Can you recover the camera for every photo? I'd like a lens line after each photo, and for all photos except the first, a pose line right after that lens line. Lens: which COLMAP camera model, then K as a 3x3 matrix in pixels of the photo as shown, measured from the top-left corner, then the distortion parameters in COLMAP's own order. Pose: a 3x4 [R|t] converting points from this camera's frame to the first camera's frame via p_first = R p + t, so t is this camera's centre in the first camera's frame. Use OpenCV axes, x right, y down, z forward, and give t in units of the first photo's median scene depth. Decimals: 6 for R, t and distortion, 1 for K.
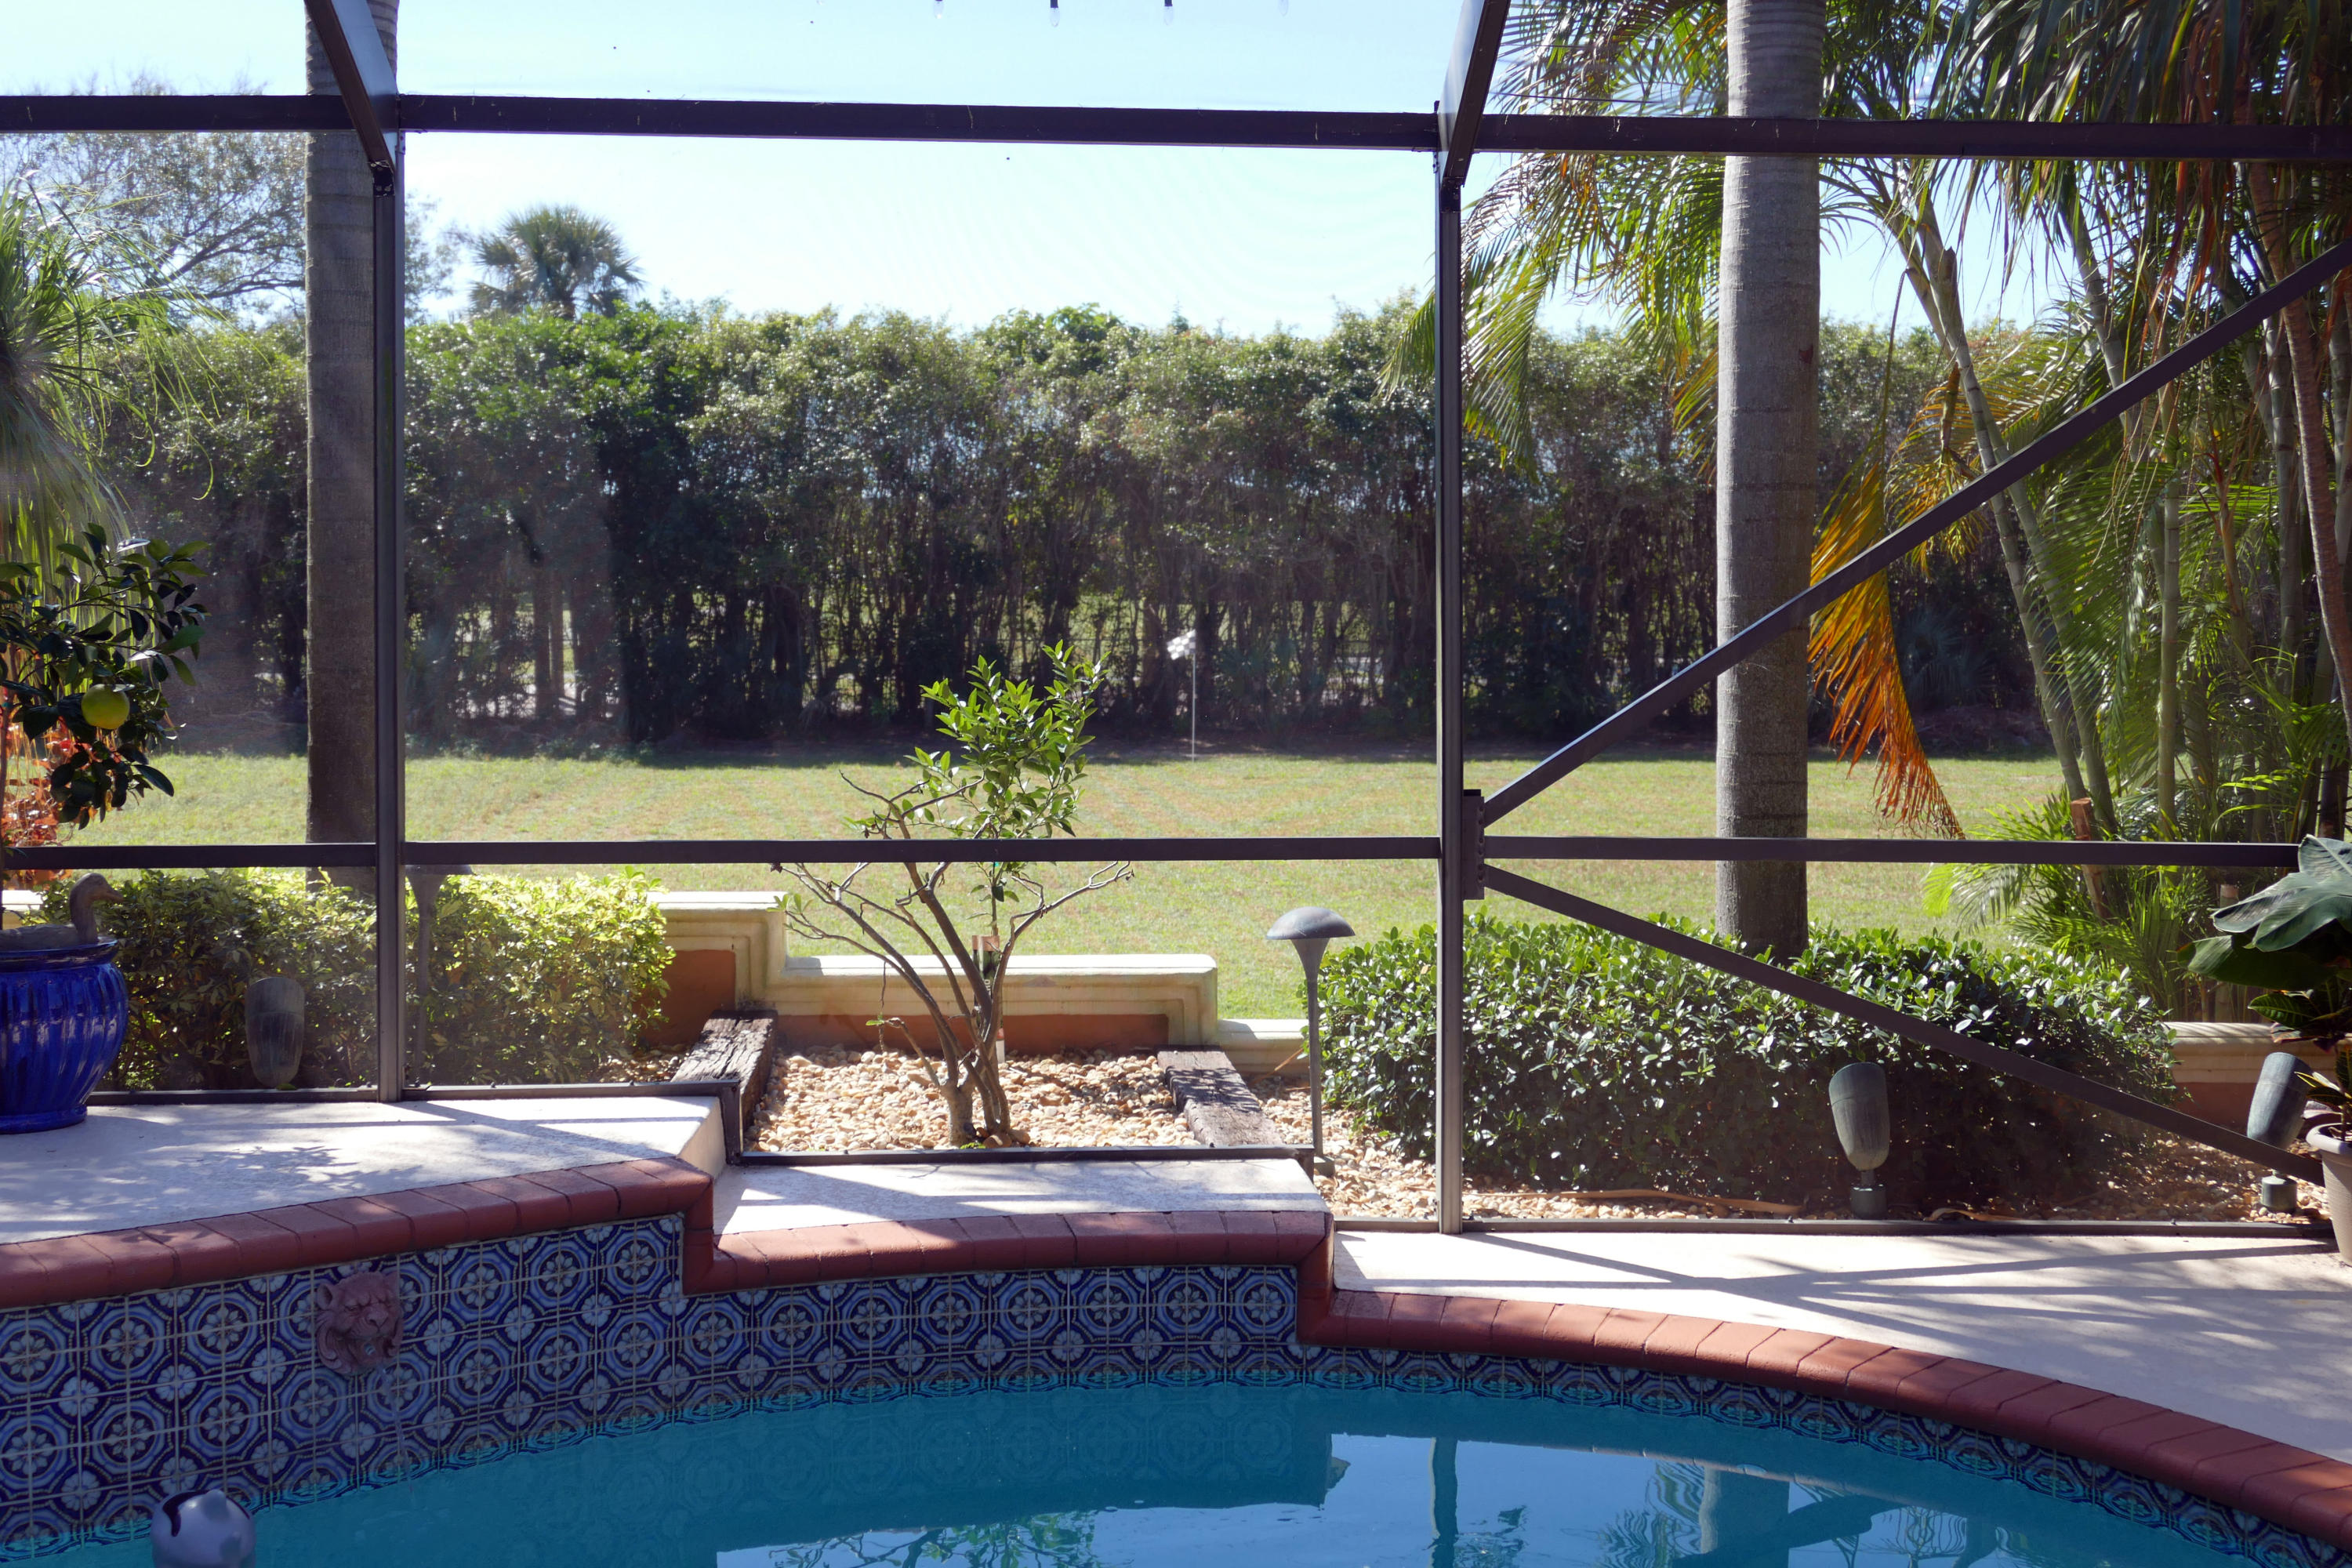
lens RADIAL K [[2806.3, 0, 1172.6], [0, 2806.3, 783.5], [0, 0, 1]] dist [-0.012198, 0.000000]
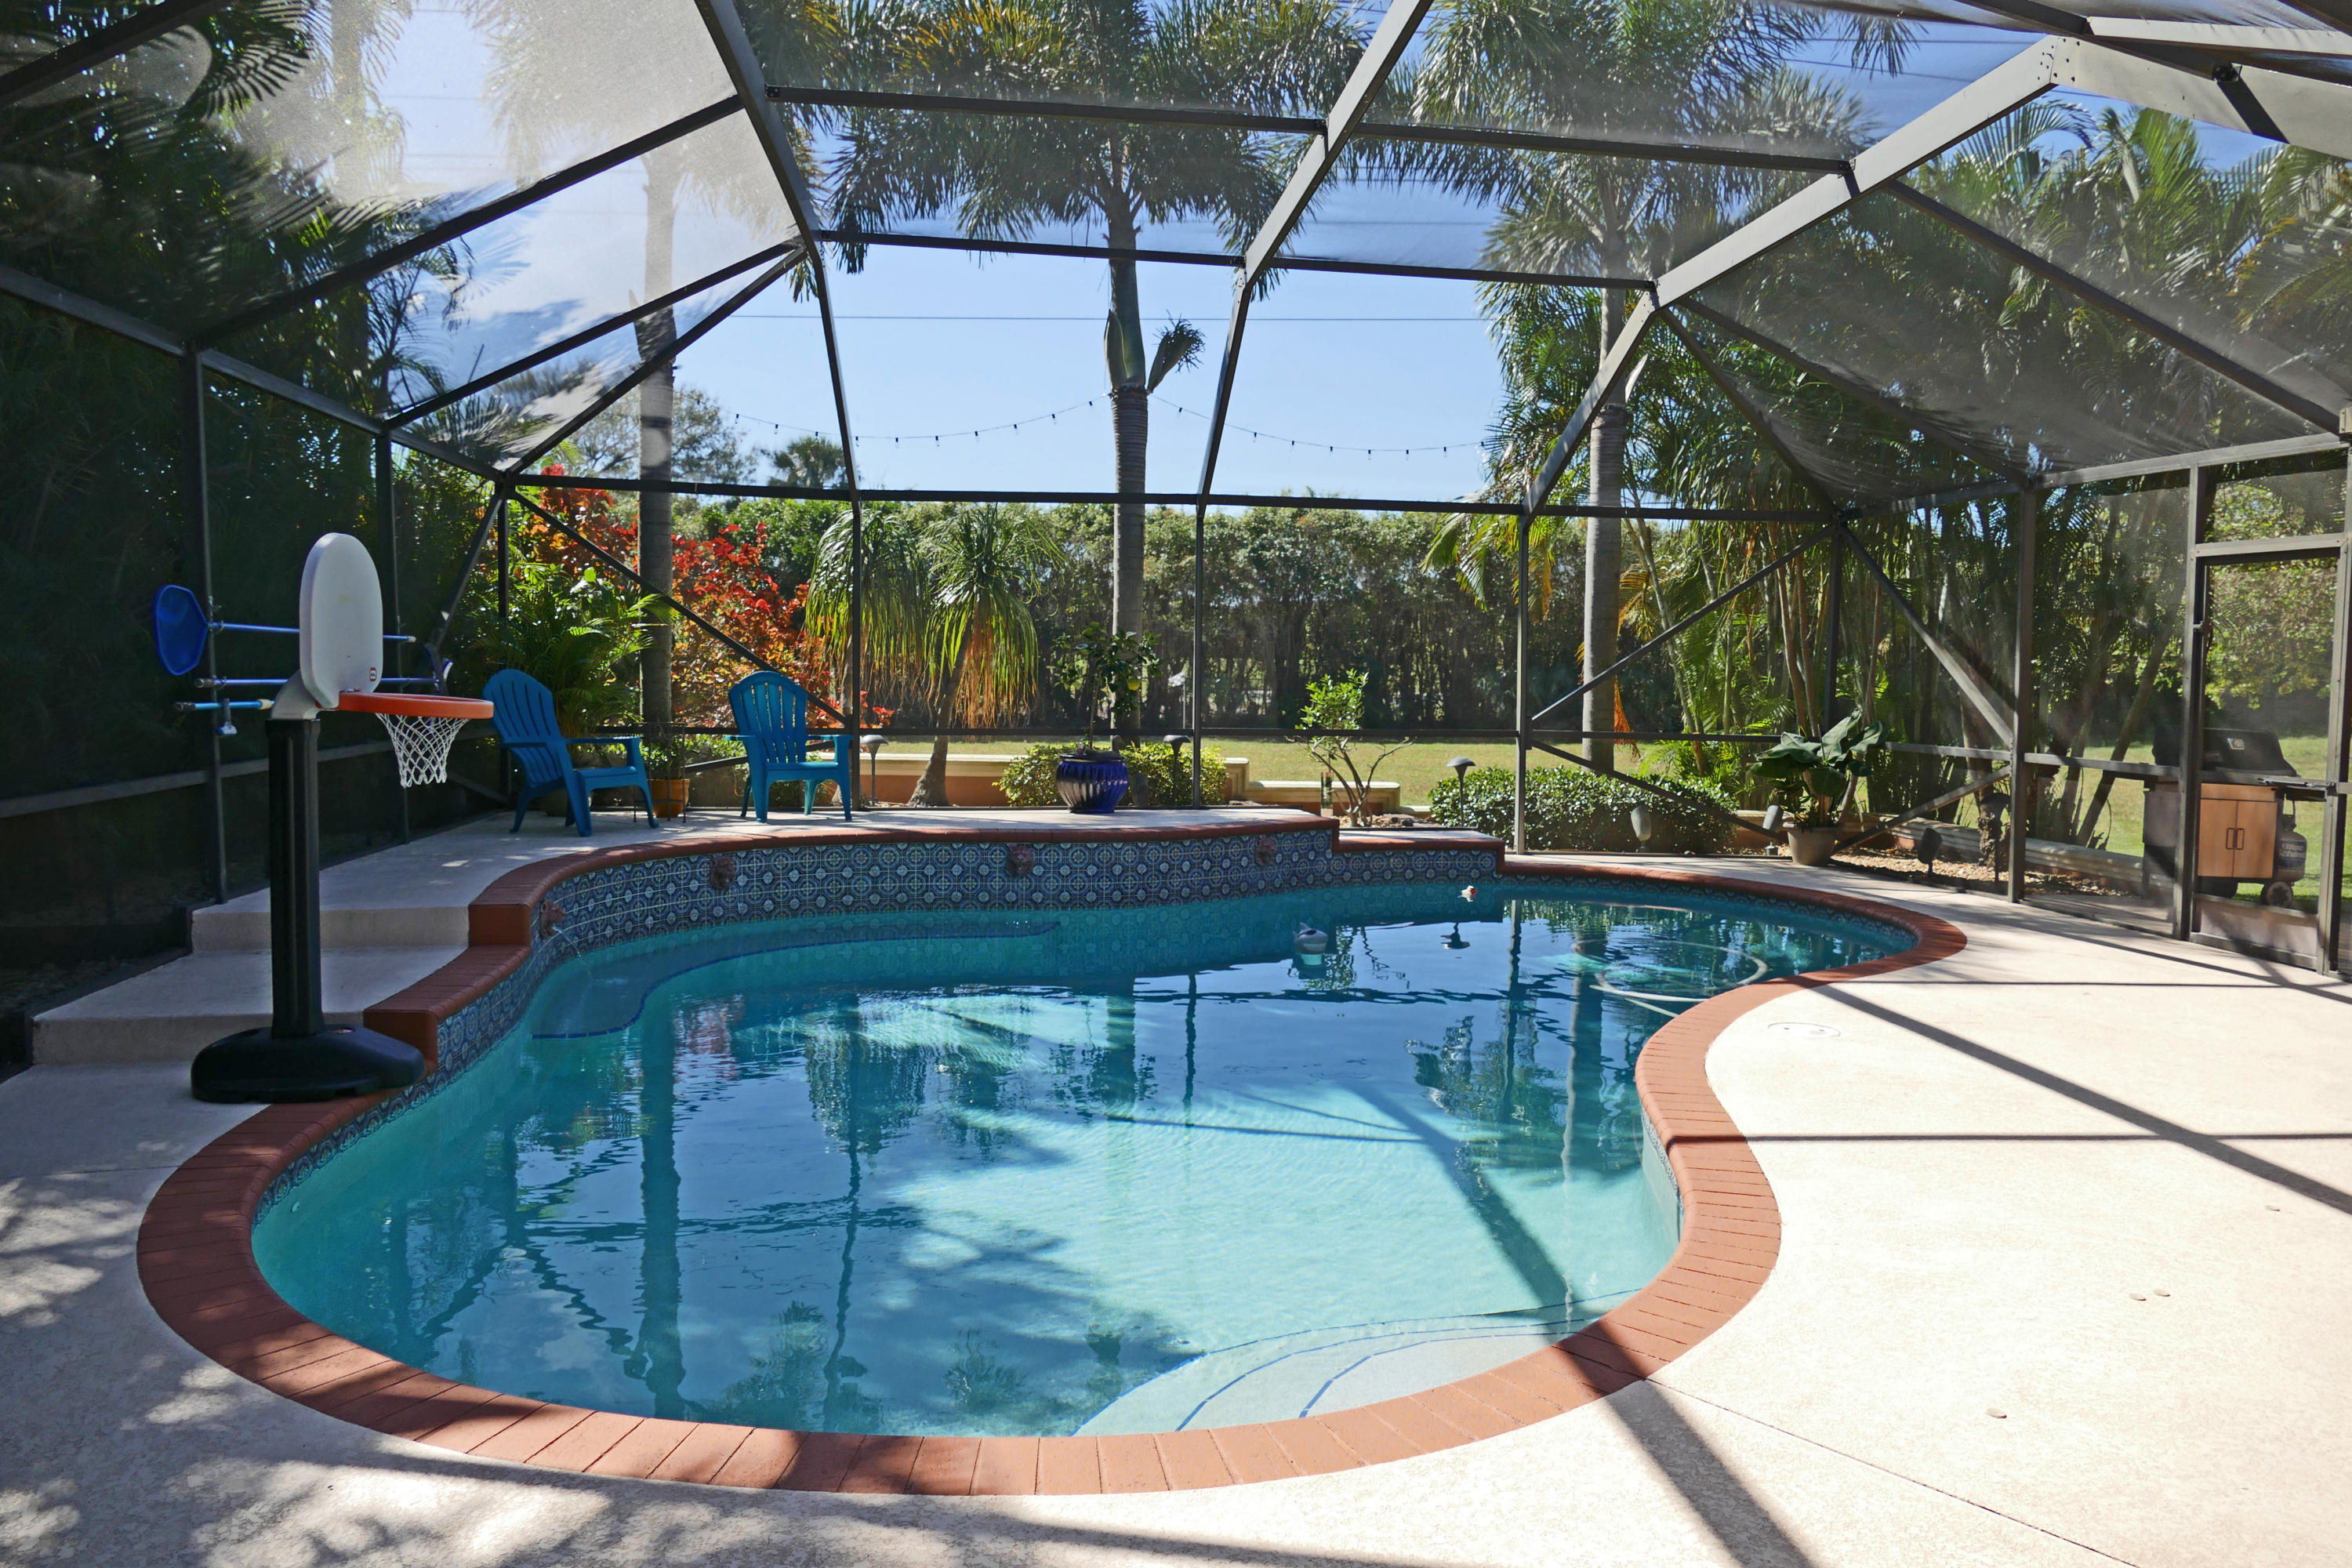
lens RADIAL K [[1697.8, 0, 1174.9], [0, 1697.8, 779.2], [0, 0, 1]] dist [0.003025, 0.004137]
pose [[0.998192, 0.007529, 0.059636, -0.311679], [-0.007912, 0.999950, 0.006191, 0.049833], [-0.059587, -0.006652, 0.998201, -0.689741]]
